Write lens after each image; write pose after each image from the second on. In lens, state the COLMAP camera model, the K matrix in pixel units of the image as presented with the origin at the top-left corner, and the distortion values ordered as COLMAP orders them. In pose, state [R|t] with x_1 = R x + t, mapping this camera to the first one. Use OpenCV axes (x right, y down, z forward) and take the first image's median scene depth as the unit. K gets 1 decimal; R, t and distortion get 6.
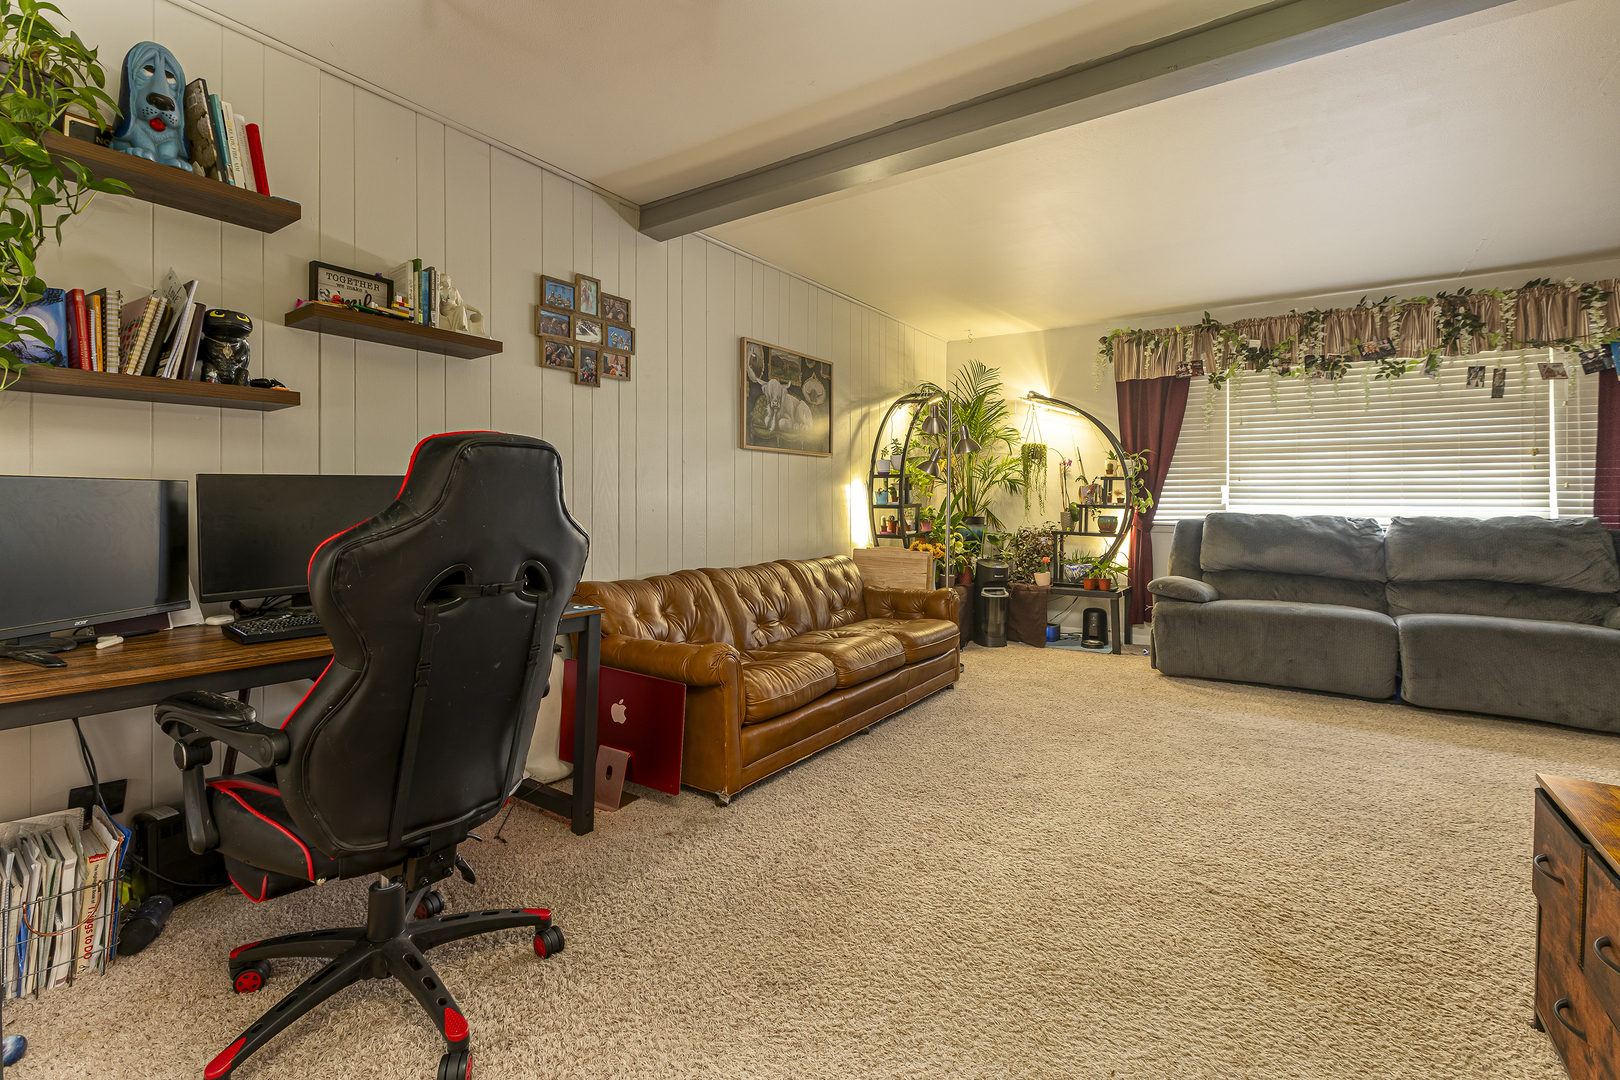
lens RADIAL K [[756.5, 0, 799.8], [0, 756.5, 492.7], [0, 0, 1]] dist [-0.005052, -0.000122]
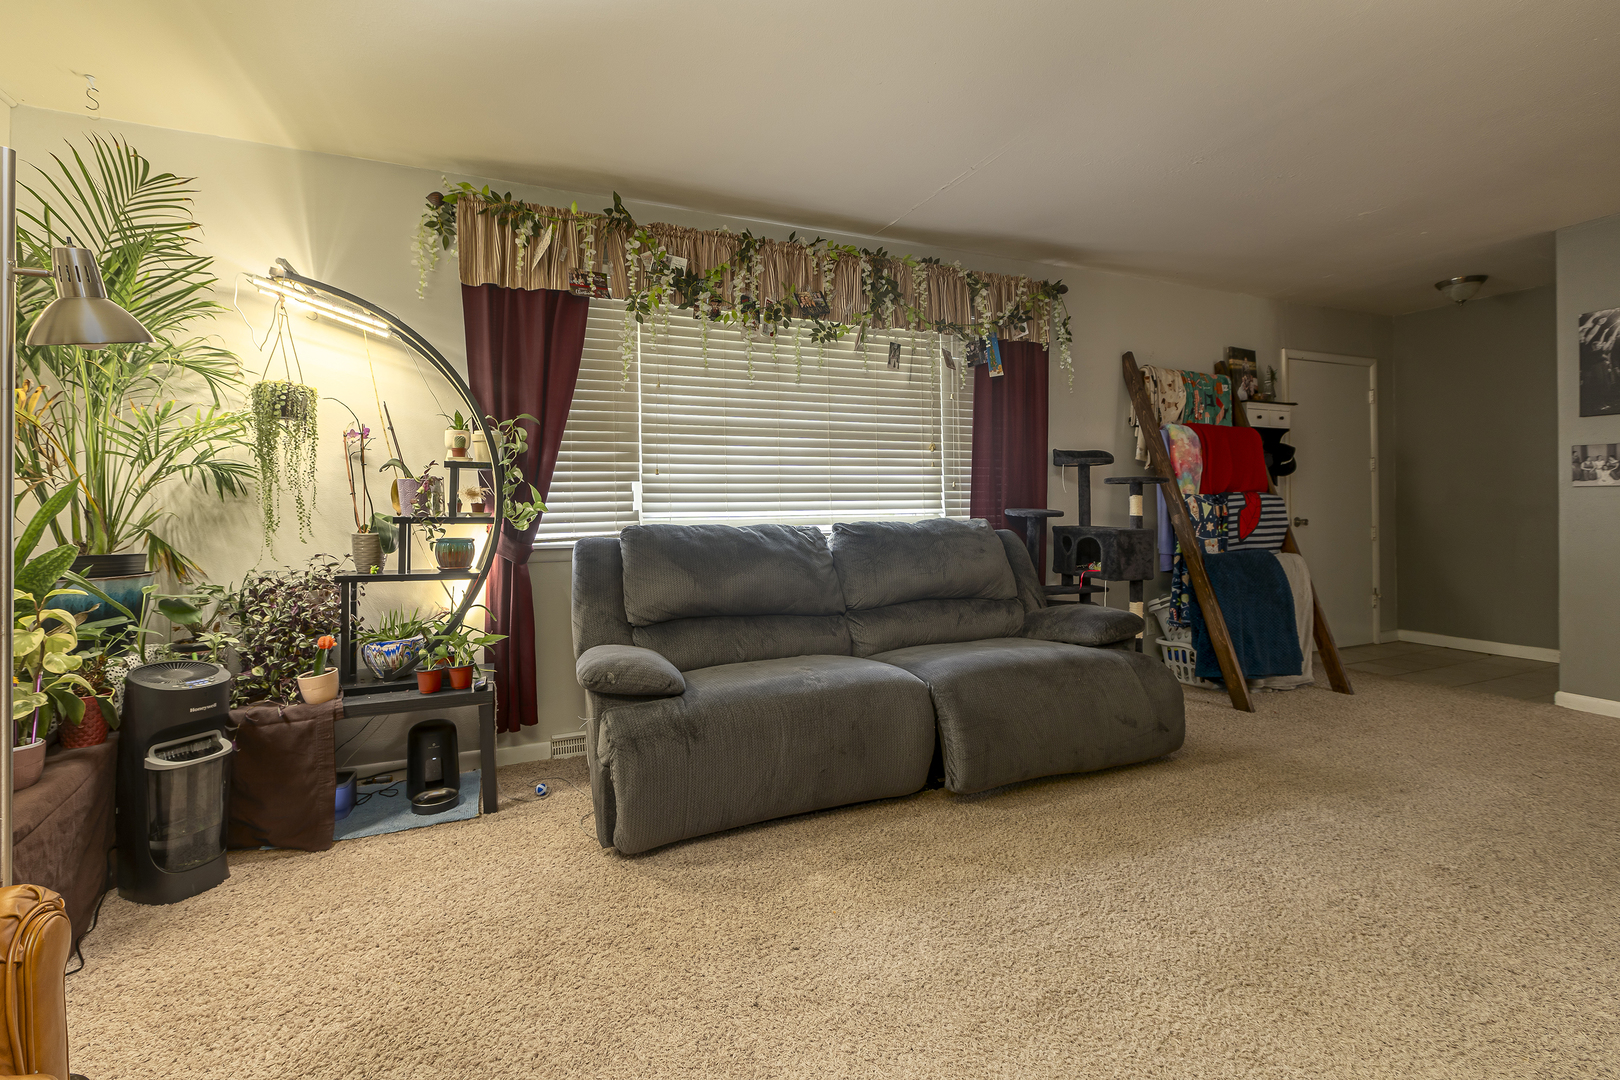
lens RADIAL K [[756.5, 0, 805.7], [0, 756.5, 506.2], [0, 0, 1]] dist [-0.005052, -0.000122]
pose [[0.548455, -0.010112, 0.836119, 0.111432], [0.008567, 0.999942, 0.006474, 0.007812], [-0.836136, 0.003613, 0.548510, 0.530554]]
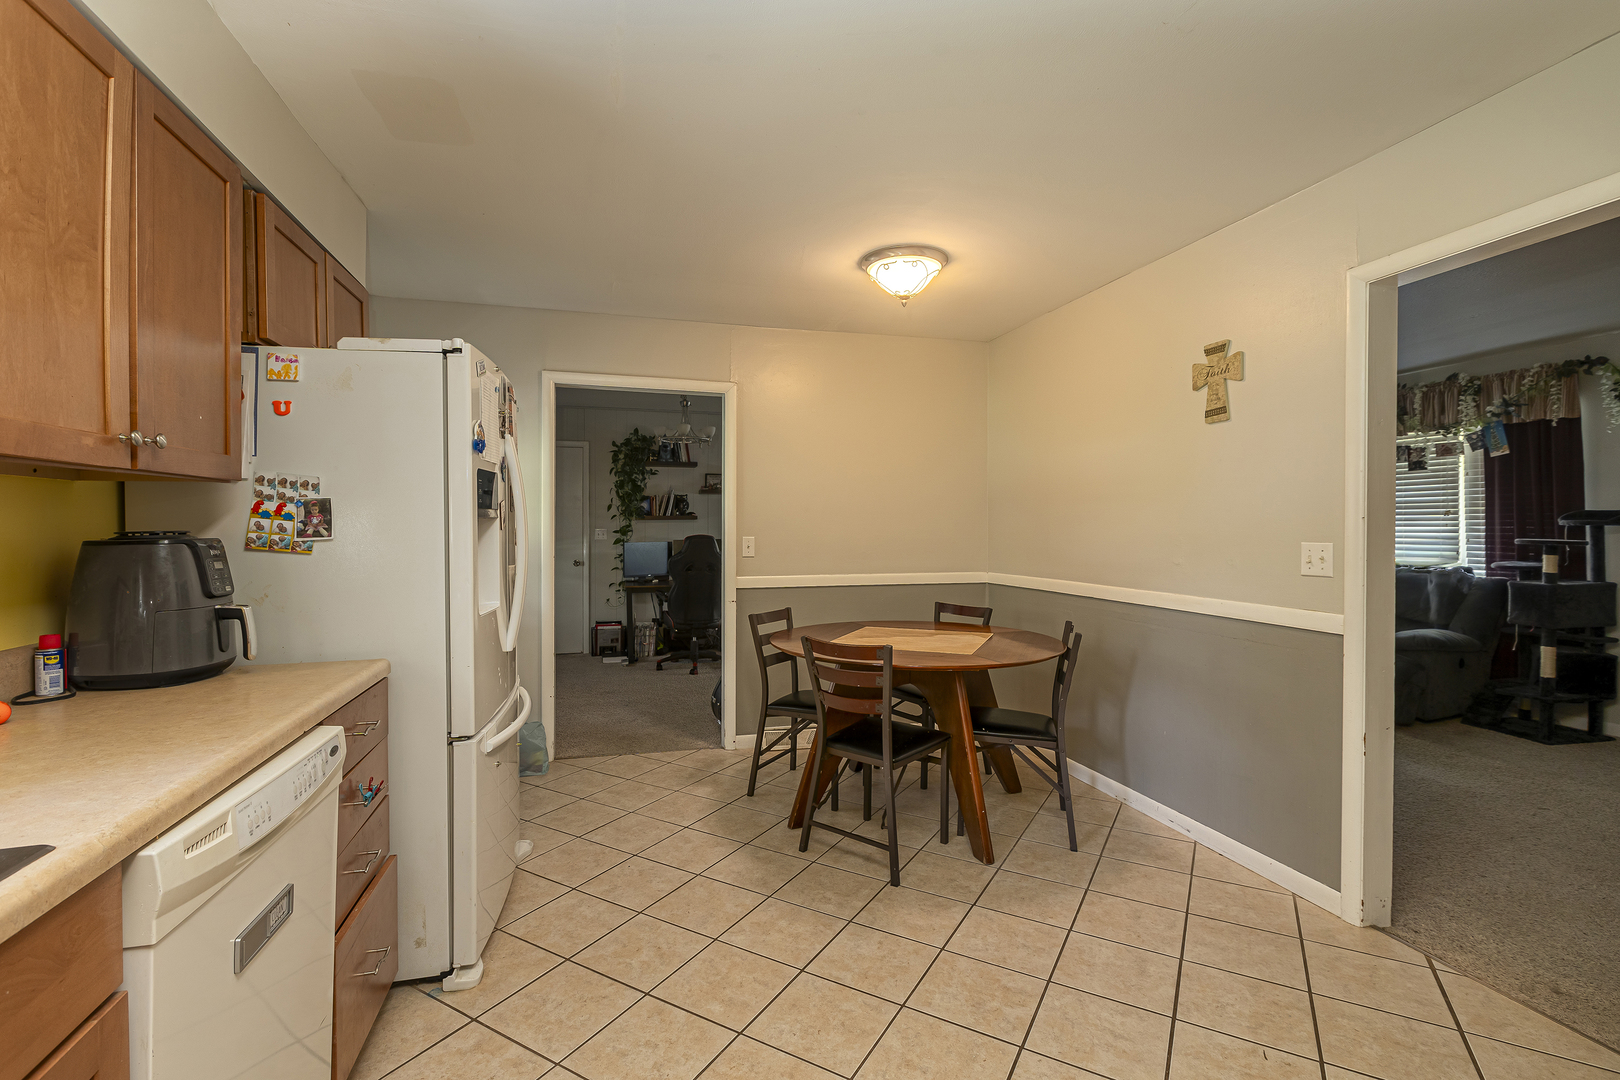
lens RADIAL K [[756.5, 0, 811.9], [0, 756.5, 532.5], [0, 0, 1]] dist [-0.005052, -0.000122]
pose [[0.751239, 0.001951, -0.660028, 0.851744], [0.008936, 0.999874, 0.013126, -0.040098], [0.659970, -0.015759, 0.751127, -0.533589]]
